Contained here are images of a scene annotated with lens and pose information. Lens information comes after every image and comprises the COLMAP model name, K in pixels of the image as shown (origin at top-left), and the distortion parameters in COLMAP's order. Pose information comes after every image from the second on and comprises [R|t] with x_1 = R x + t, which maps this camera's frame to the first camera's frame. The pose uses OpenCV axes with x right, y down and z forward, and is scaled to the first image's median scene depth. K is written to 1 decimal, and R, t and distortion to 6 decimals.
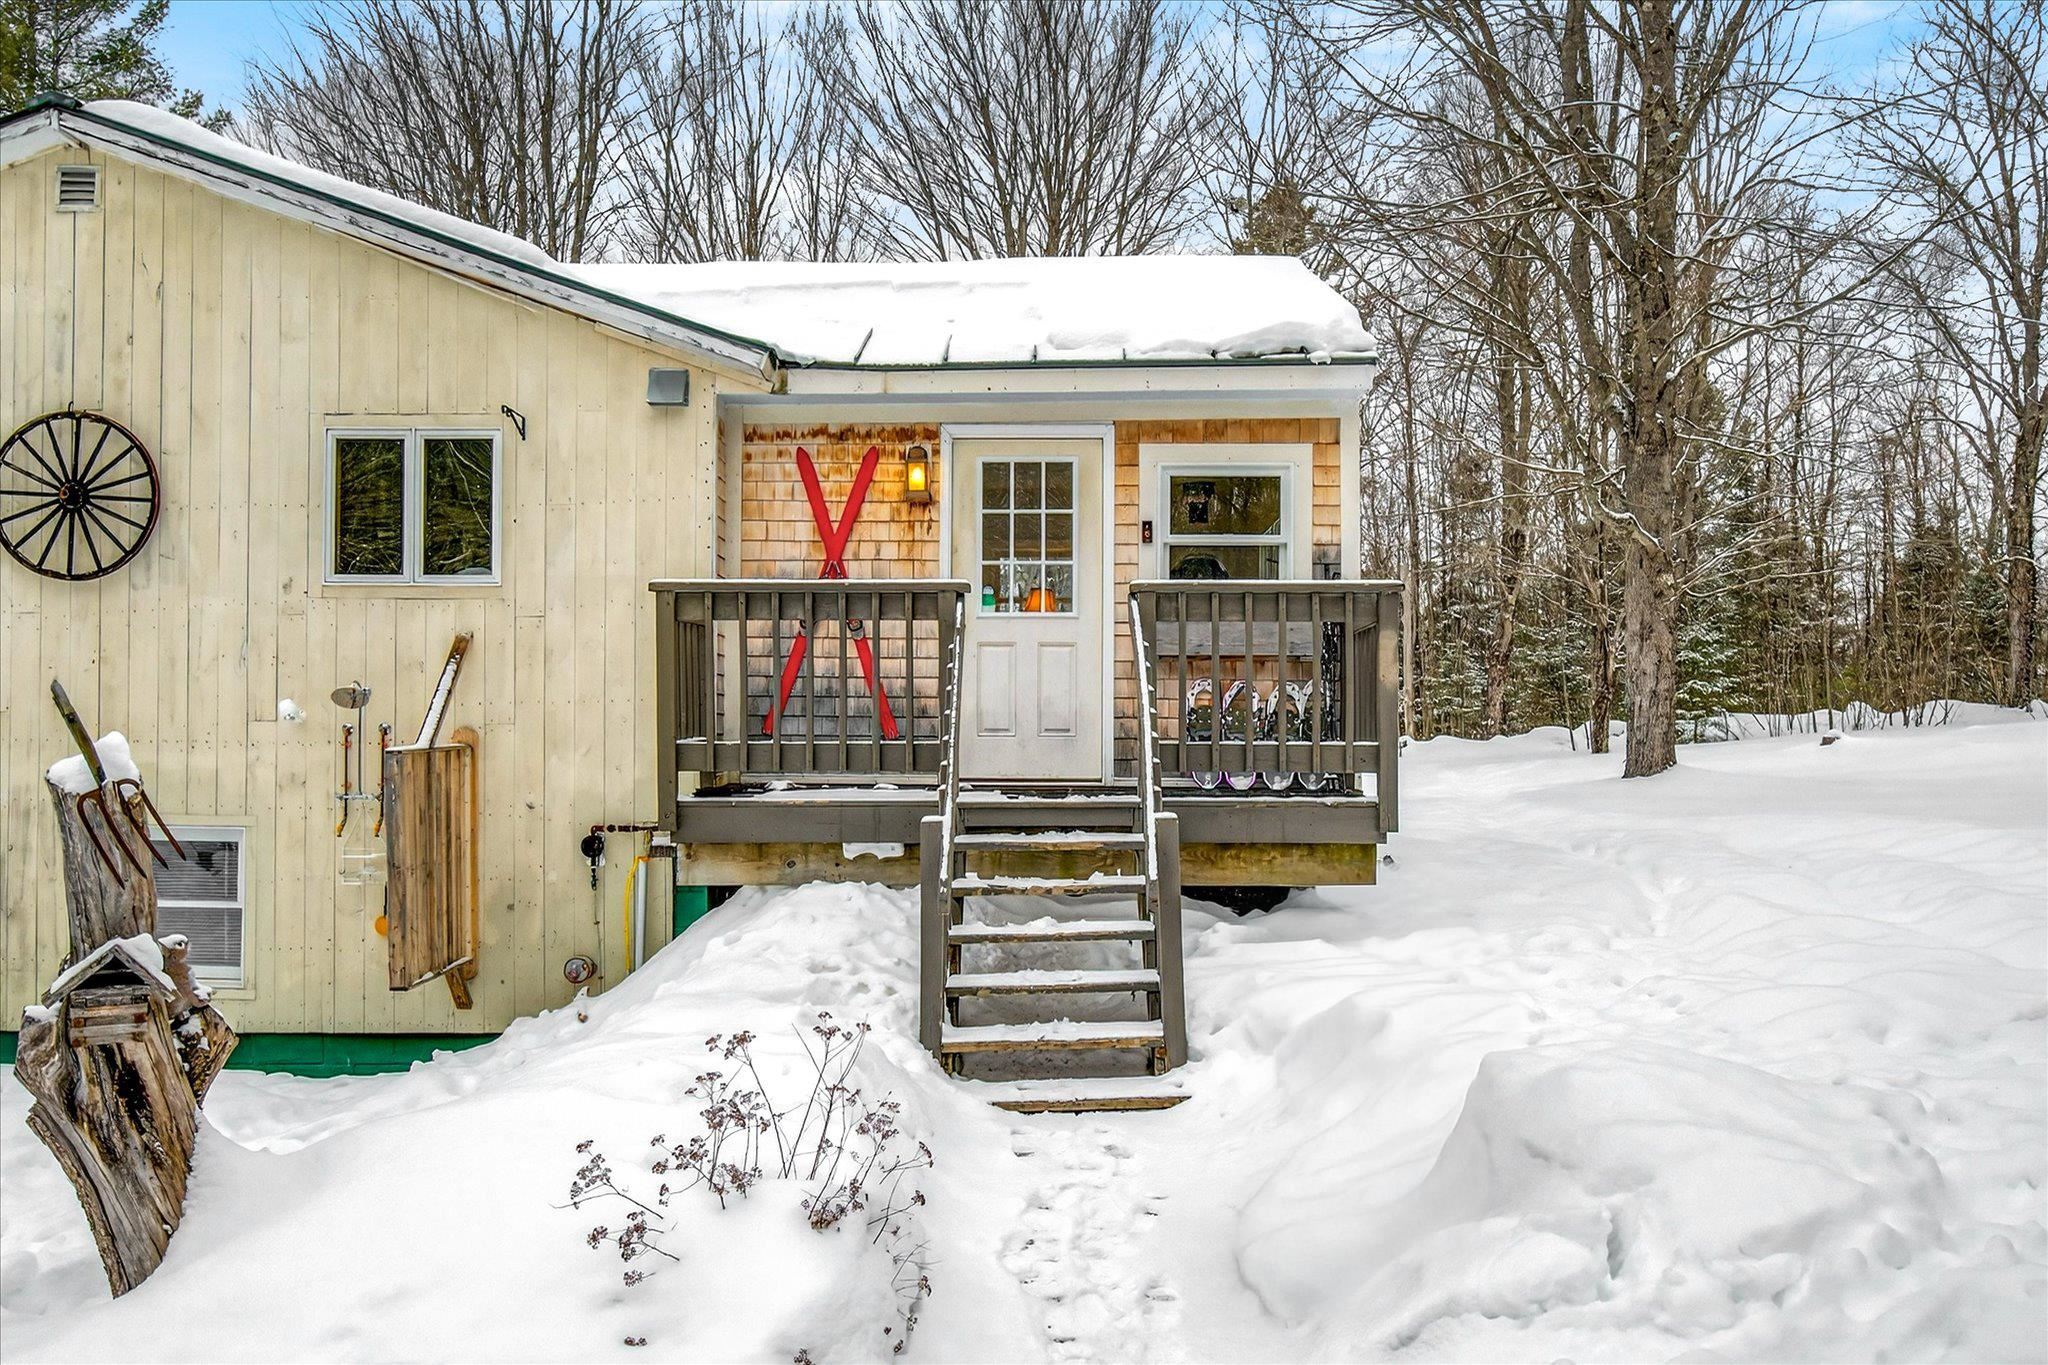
lens RADIAL K [[1667.7, 0, 1021.7], [0, 1667.7, 734.3], [0, 0, 1]] dist [-0.008625, 0.072444]
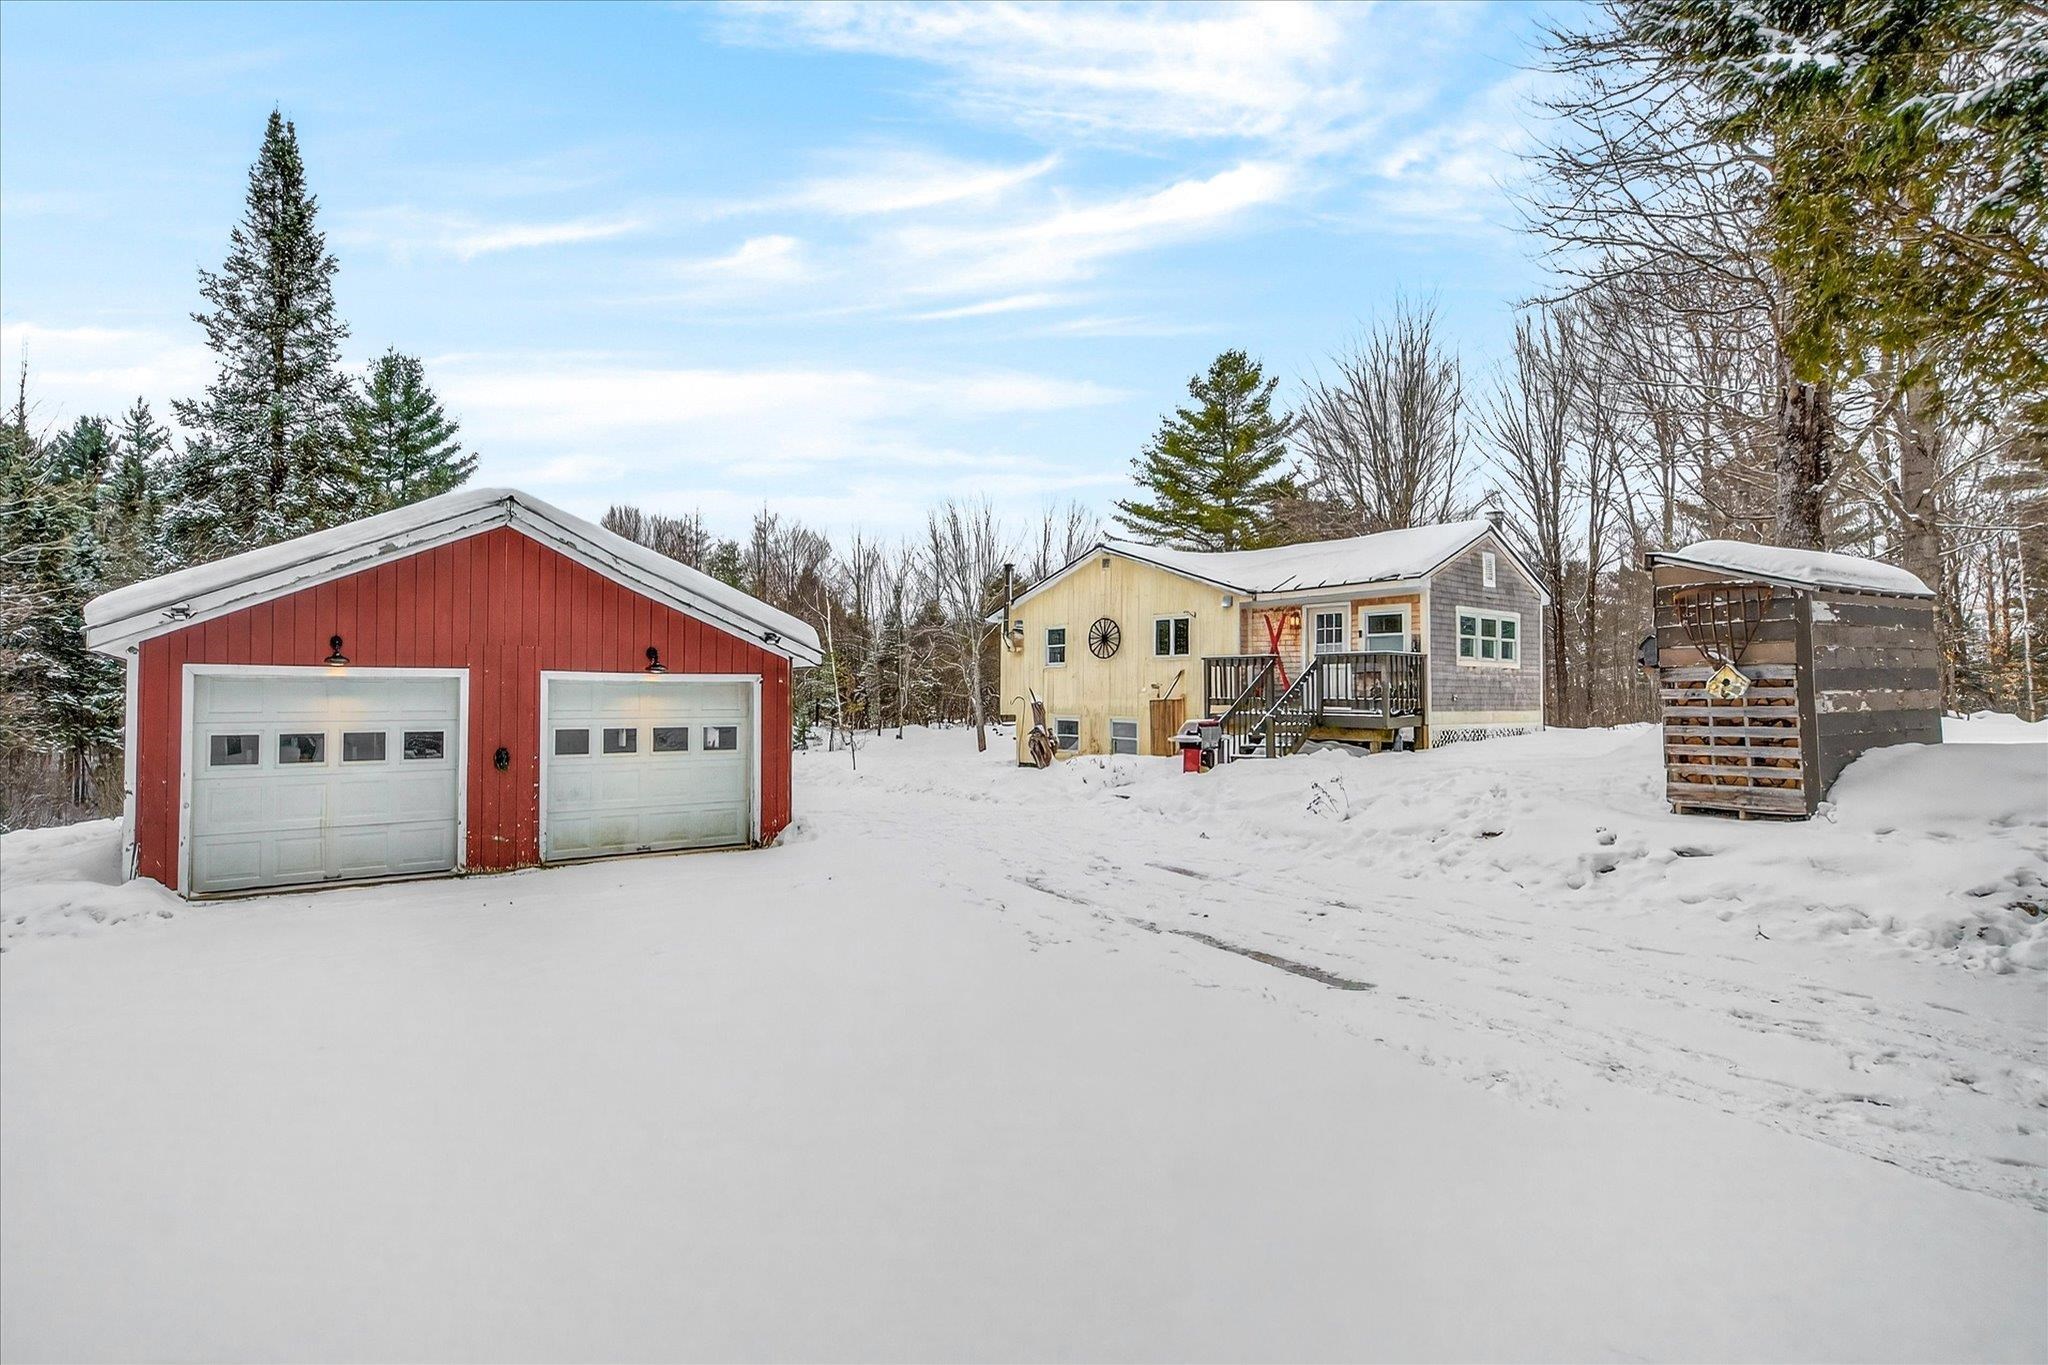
lens RADIAL K [[968.7, 0, 938.1], [0, 968.7, 676.6], [0, 0, 1]] dist [-0.030547, -0.000342]
pose [[0.625538, -0.013433, -0.780078, 1.022726], [-0.004958, 0.999763, -0.021192, 0.004554], [0.780178, 0.017124, 0.625324, -0.802904]]
